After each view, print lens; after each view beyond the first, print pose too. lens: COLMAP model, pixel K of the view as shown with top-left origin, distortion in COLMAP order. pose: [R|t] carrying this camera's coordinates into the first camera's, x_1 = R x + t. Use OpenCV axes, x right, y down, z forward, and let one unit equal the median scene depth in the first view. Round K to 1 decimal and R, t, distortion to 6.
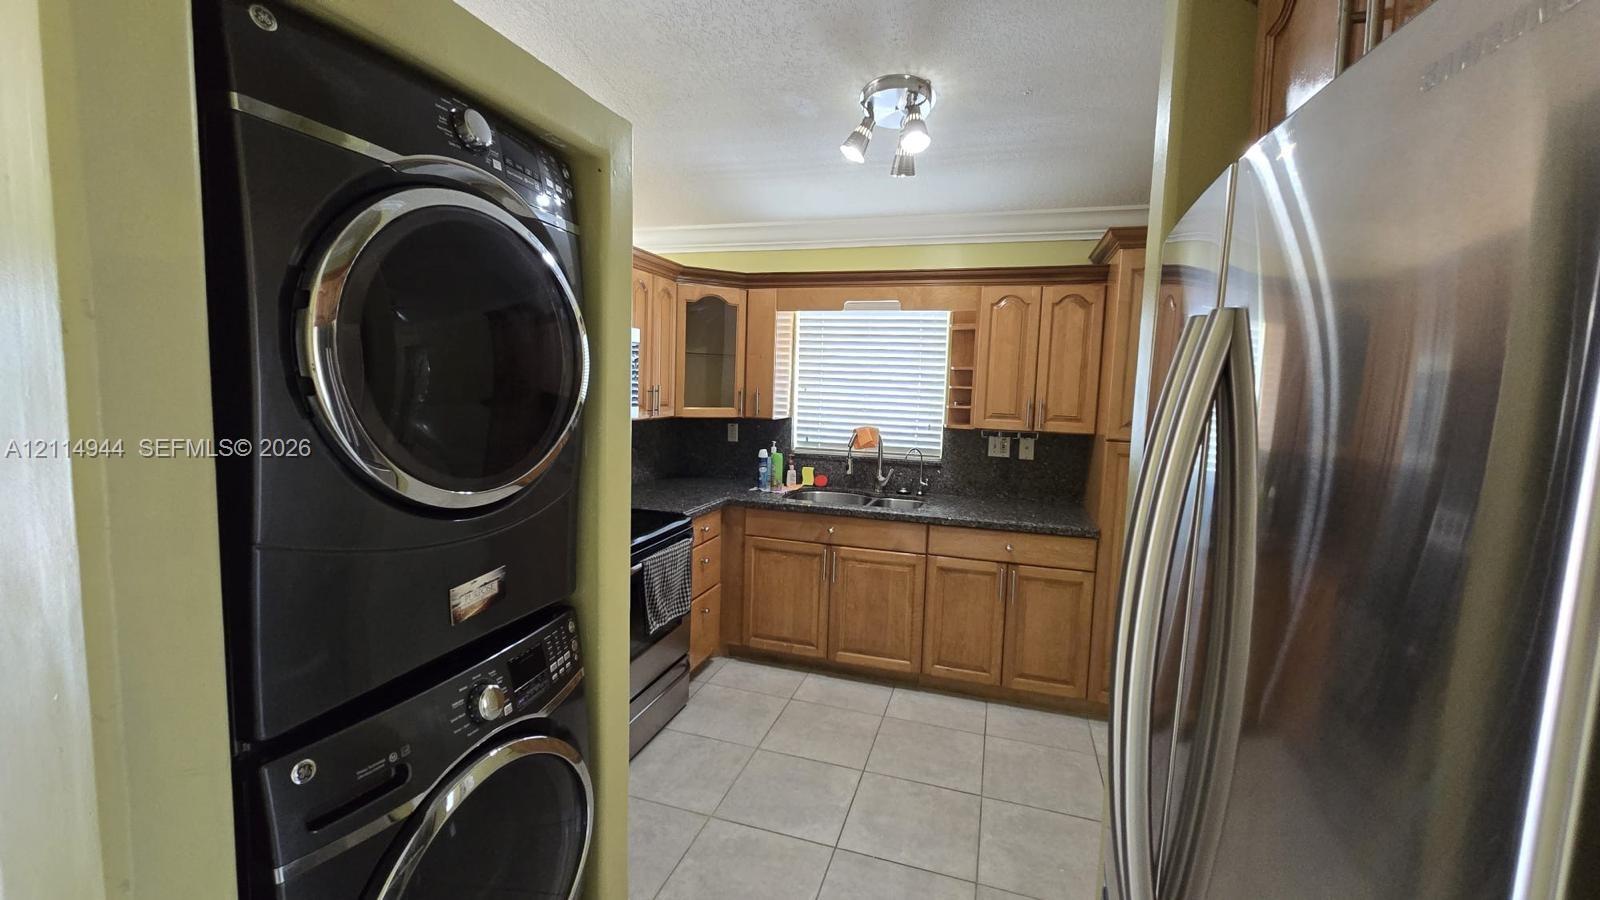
lens RADIAL K [[656.5, 0, 789.4], [0, 656.5, 447.8], [0, 0, 1]] dist [-0.003932, 0.000339]
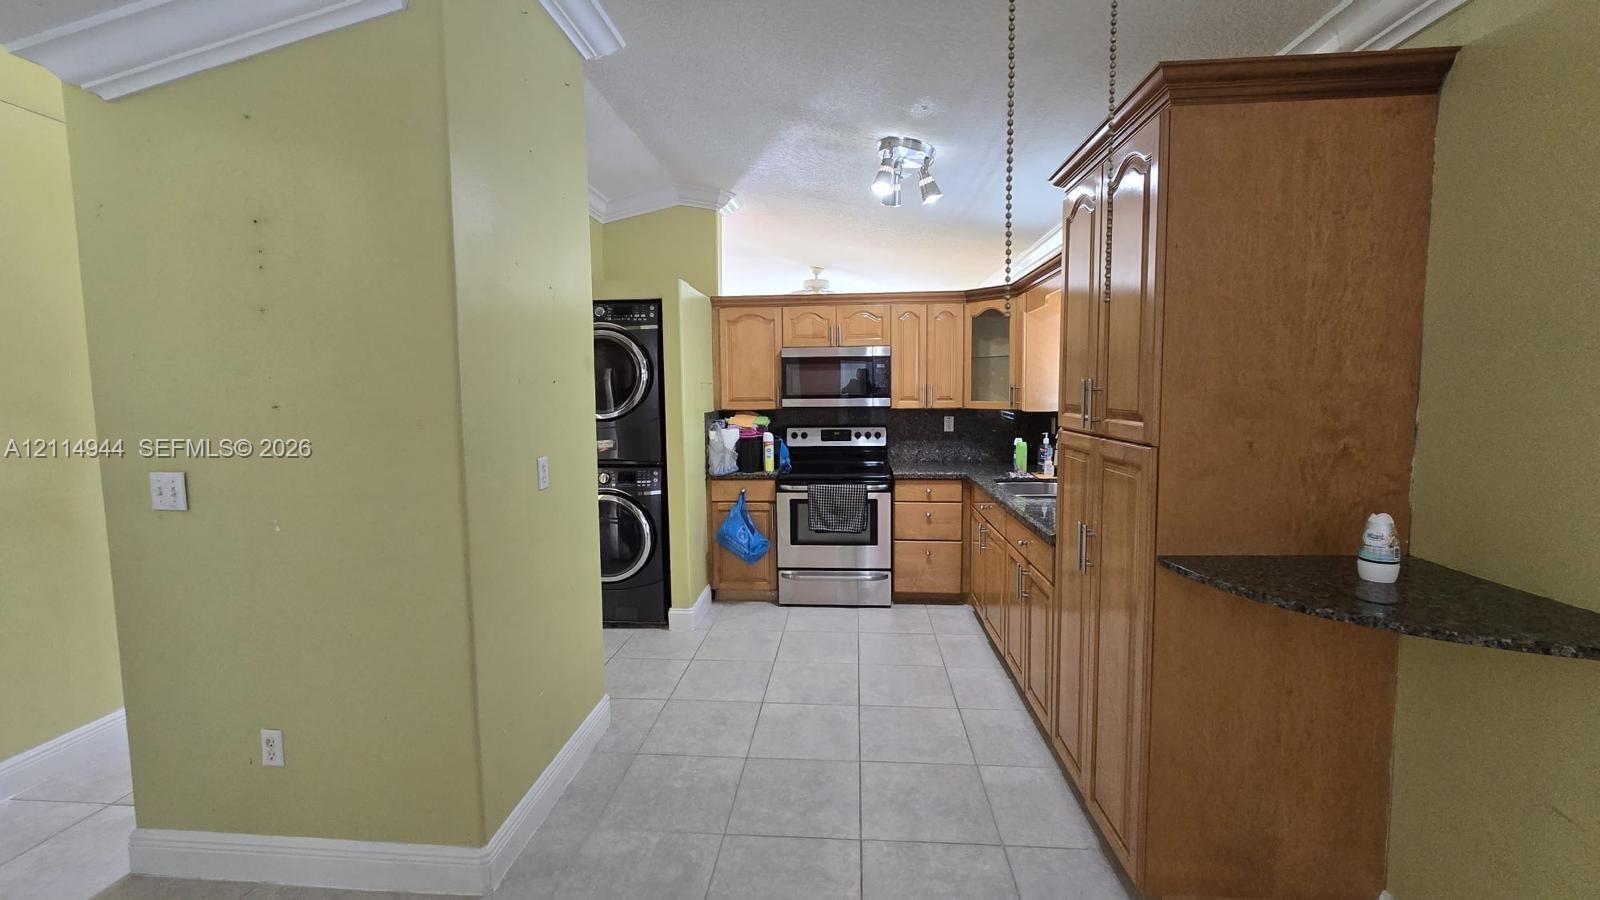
lens RADIAL K [[656.5, 0, 798.2], [0, 656.5, 448.3], [0, 0, 1]] dist [-0.003932, 0.000339]
pose [[0.222364, 0.062080, -0.972985, 1.015525], [-0.082840, 0.995565, 0.044588, 0.000528], [0.971438, 0.070687, 0.226521, 0.401530]]
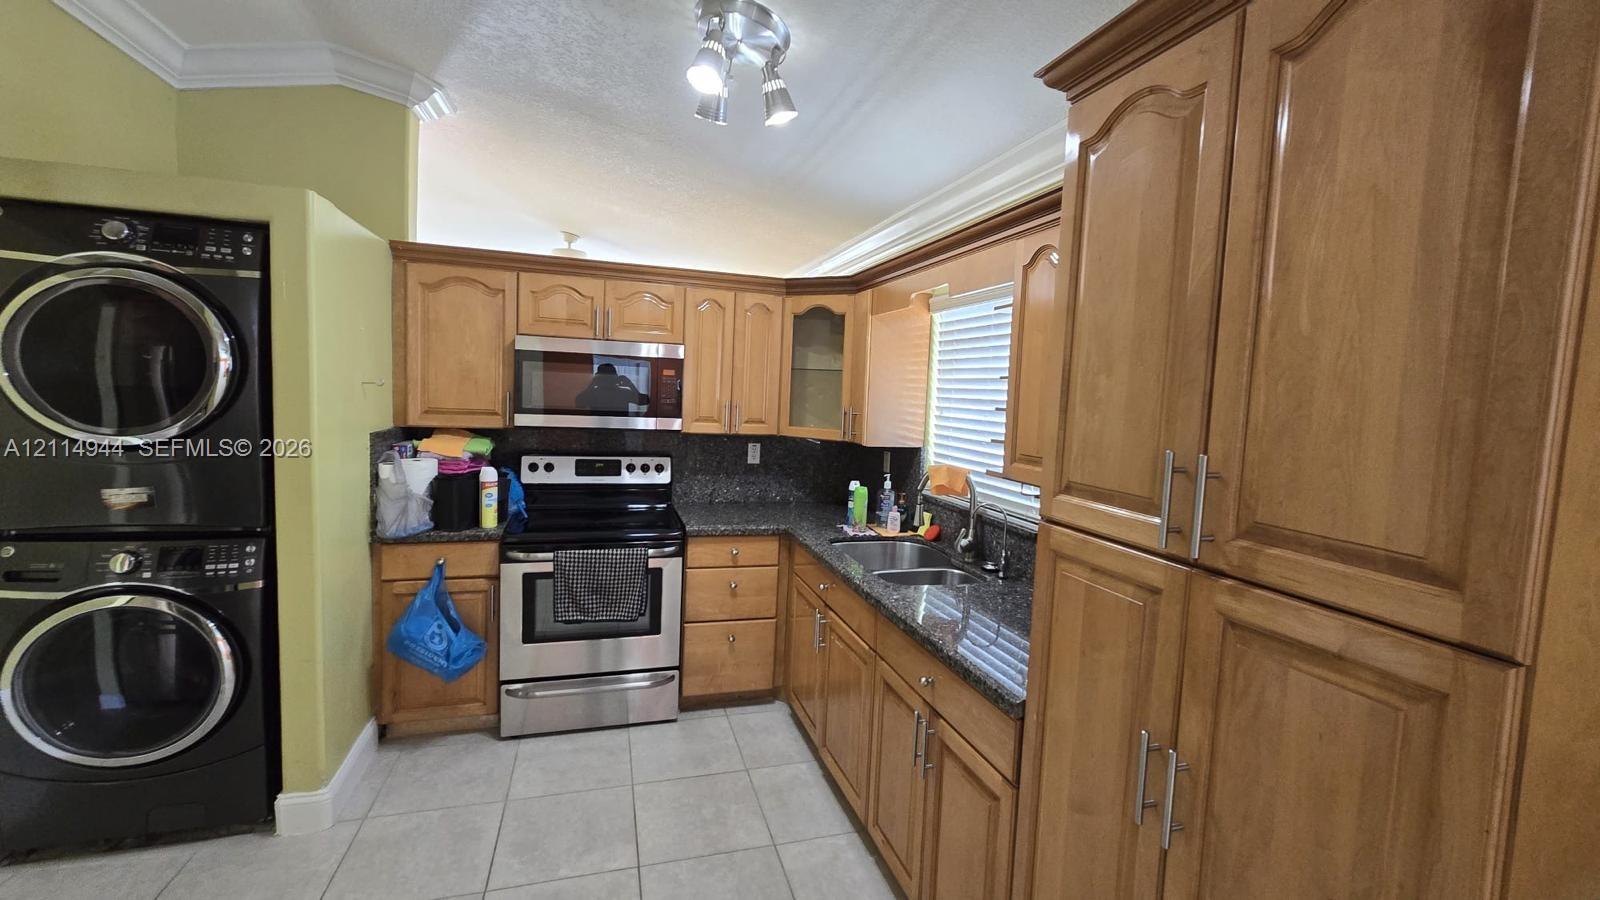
lens RADIAL K [[656.5, 0, 802.3], [0, 656.5, 441.6], [0, 0, 1]] dist [-0.003932, 0.000339]
pose [[0.569272, 0.063501, -0.819693, 0.639373], [-0.113983, 0.993480, -0.002196, -0.040216], [0.814210, 0.094681, 0.572798, 0.480563]]
